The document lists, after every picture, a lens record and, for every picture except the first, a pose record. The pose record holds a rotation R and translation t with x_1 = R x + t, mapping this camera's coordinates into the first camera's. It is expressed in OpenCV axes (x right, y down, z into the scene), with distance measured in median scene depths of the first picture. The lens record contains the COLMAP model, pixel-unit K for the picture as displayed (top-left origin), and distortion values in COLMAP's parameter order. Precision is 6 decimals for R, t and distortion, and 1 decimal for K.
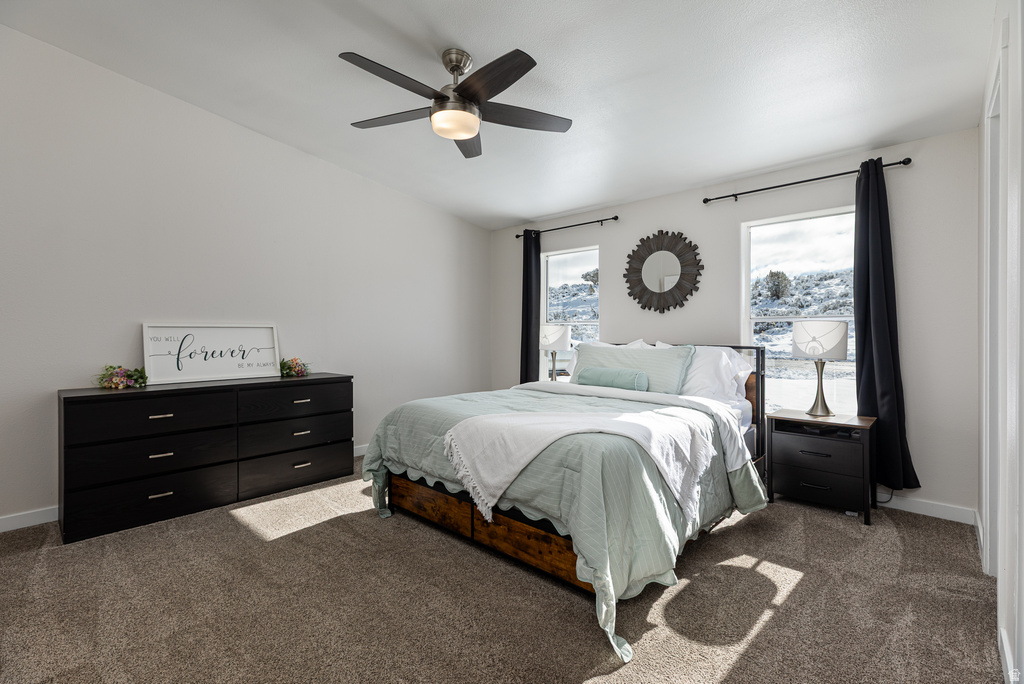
lens RADIAL K [[464.6, 0, 508.7], [0, 464.6, 333.8], [0, 0, 1]] dist [0.000311, -0.001987]
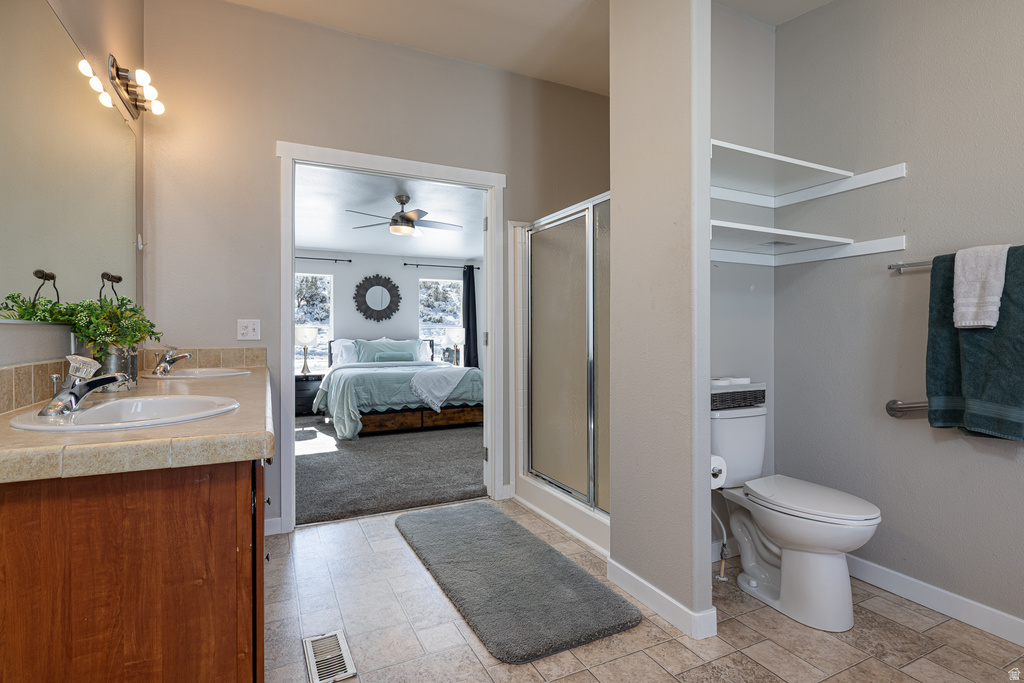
lens RADIAL K [[520.7, 0, 513.5], [0, 520.7, 338.9], [0, 0, 1]] dist [0.004040, 0.000705]
pose [[0.334708, -0.008878, 0.942280, -1.763766], [0.006682, 0.999953, 0.007048, 0.011507], [-0.942298, 0.003937, 0.334752, -0.172270]]
